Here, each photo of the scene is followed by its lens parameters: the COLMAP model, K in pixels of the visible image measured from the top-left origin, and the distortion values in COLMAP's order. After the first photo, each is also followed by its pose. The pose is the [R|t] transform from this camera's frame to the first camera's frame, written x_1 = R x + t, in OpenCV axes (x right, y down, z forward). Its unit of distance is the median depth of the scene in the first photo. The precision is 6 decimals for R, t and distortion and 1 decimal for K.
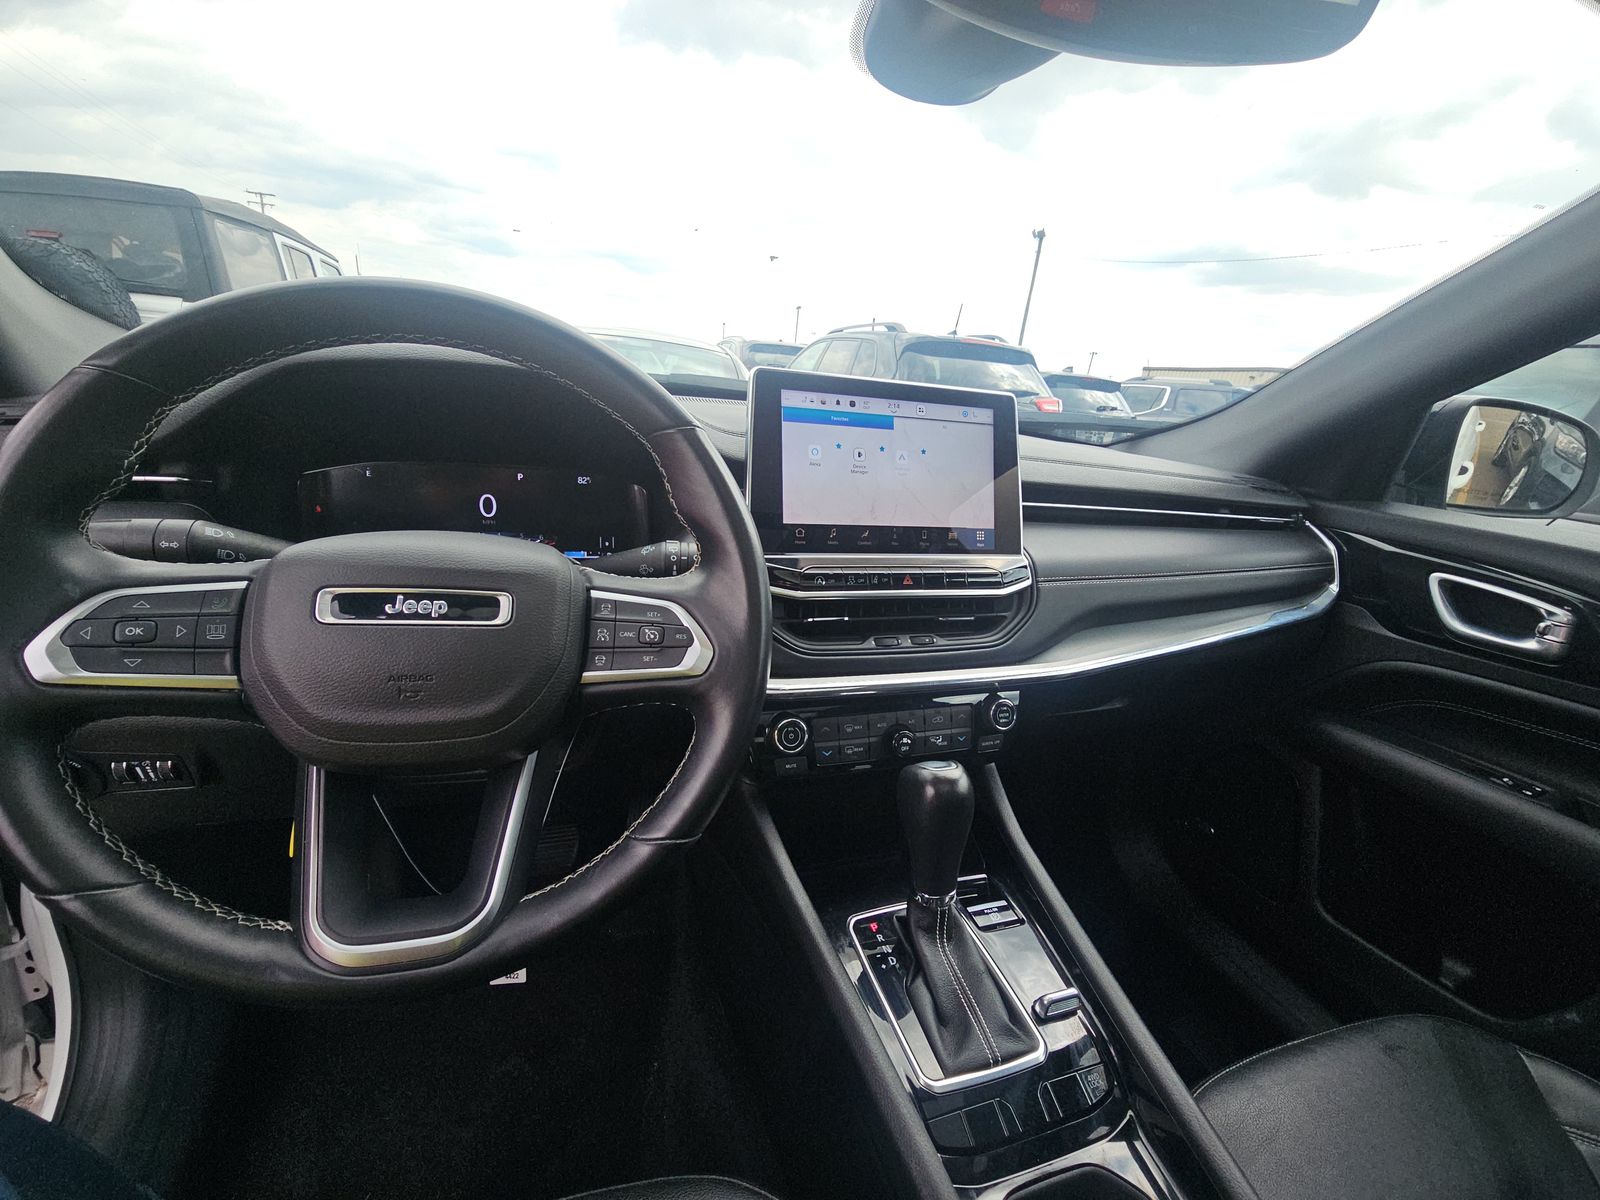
lens RADIAL K [[691.8, 0, 800.0], [0, 691.8, 600.0], [0, 0, 1]] dist [0.000602, -0.000162]
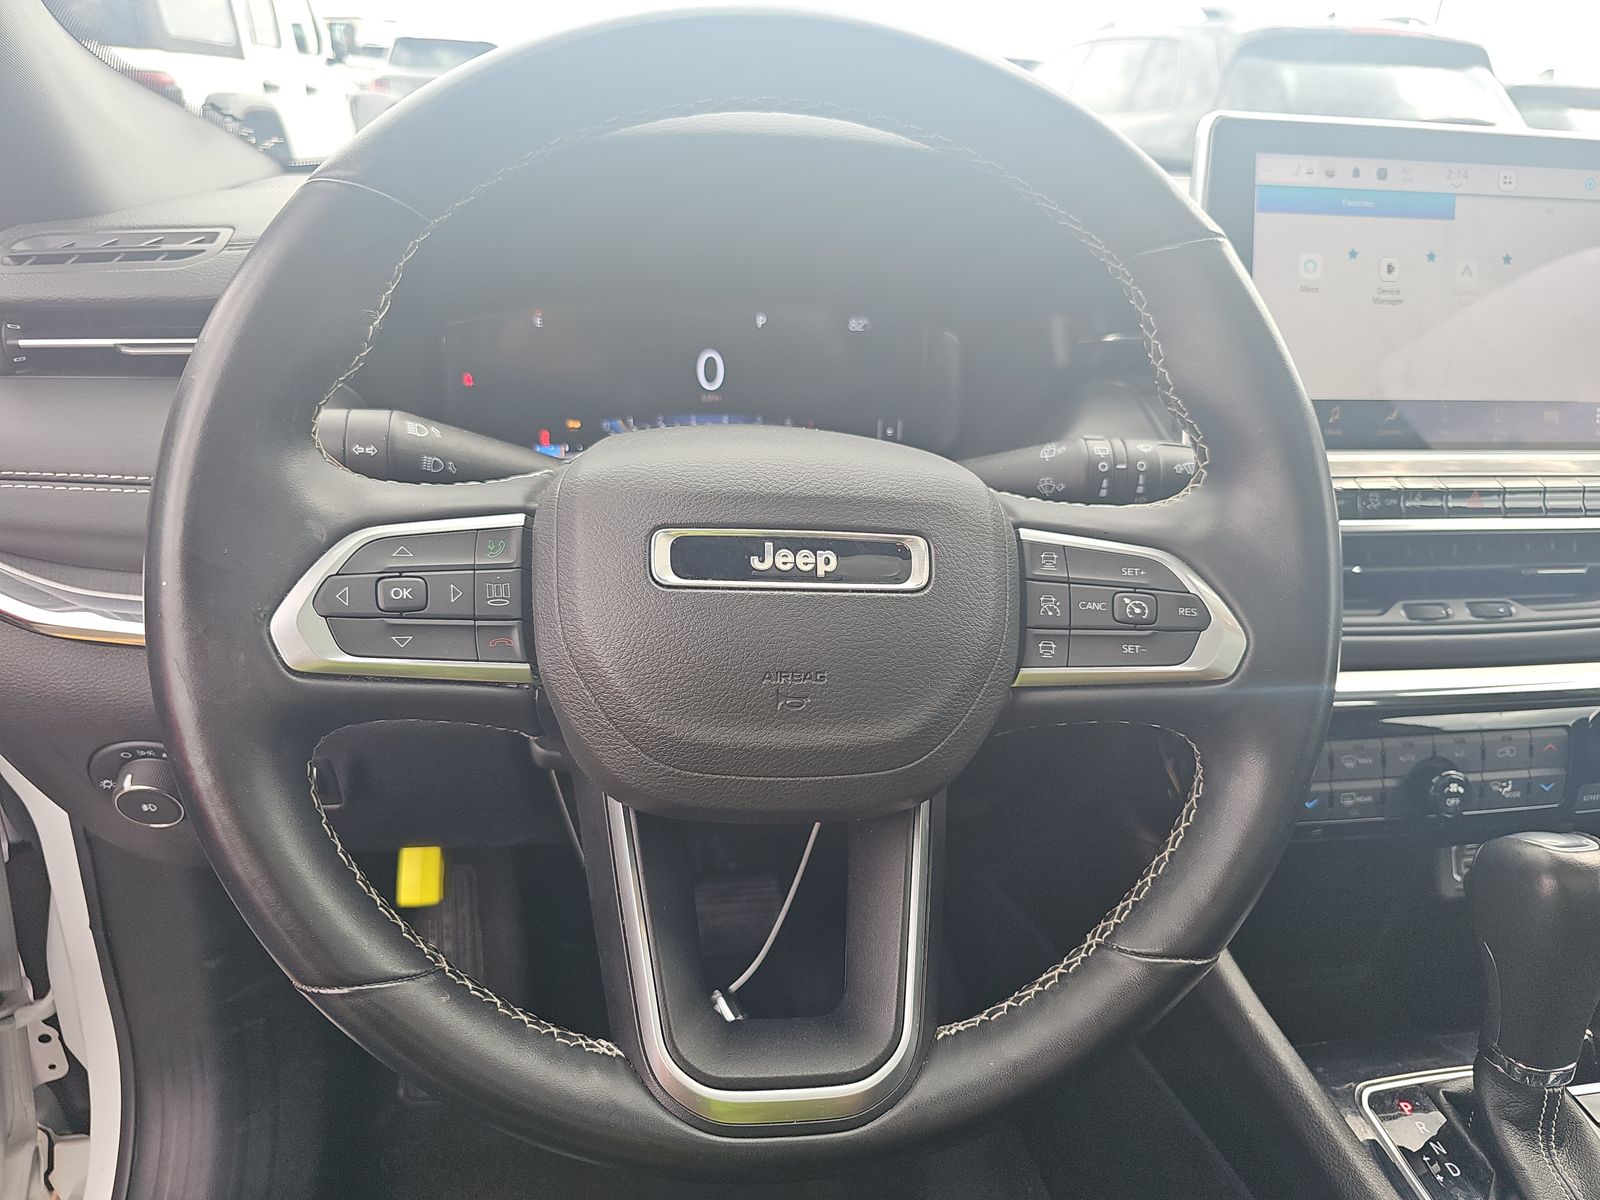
lens RADIAL K [[1150.8, 0, 800.0], [0, 1150.8, 600.0], [0, 0, 1]] dist [0.016764, -0.030707]
pose [[0.983243, 0.023697, -0.180750, -0.315036], [-0.008492, 0.996392, 0.084440, -0.035218], [0.182099, -0.081490, 0.979898, 0.002717]]
